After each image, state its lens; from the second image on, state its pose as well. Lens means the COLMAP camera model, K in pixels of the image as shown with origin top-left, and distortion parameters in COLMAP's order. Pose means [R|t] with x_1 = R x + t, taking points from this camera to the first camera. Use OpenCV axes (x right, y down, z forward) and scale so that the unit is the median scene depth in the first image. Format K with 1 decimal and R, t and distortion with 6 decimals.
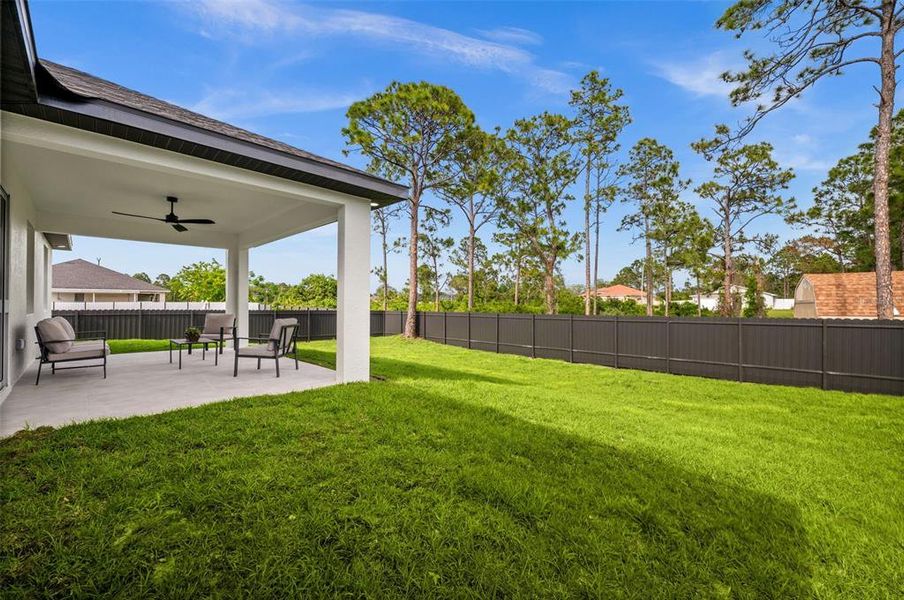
lens RADIAL K [[360.1, 0, 454.7], [0, 360.1, 298.9], [0, 0, 1]] dist [0.001514, 0.000060]
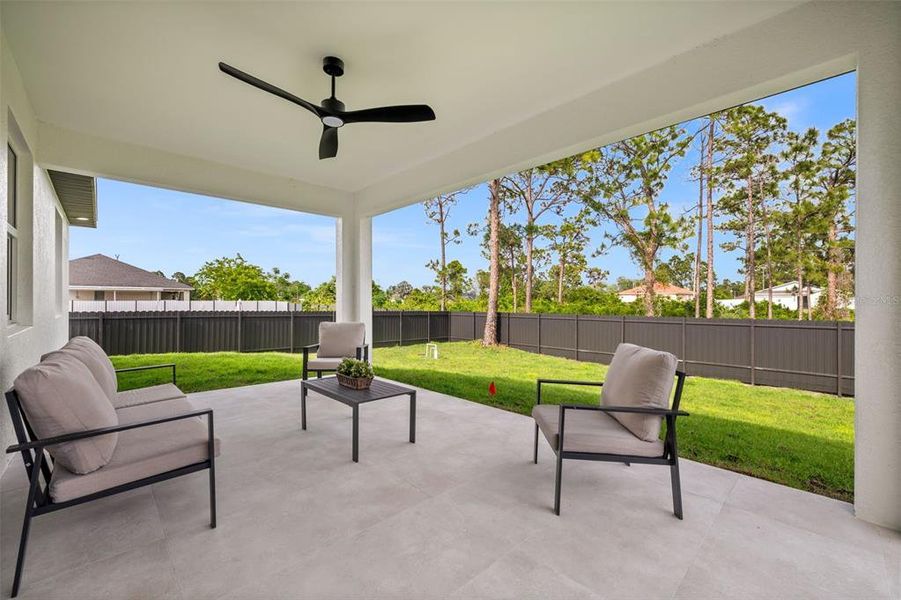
lens RADIAL K [[367.3, 0, 451.9], [0, 367.3, 297.6], [0, 0, 1]] dist [0.002487, -0.000063]
pose [[0.999335, -0.000711, -0.036459, -0.140218], [0.000732, 1.000000, 0.000571, 0.000290], [0.036459, -0.000597, 0.999335, 0.126493]]
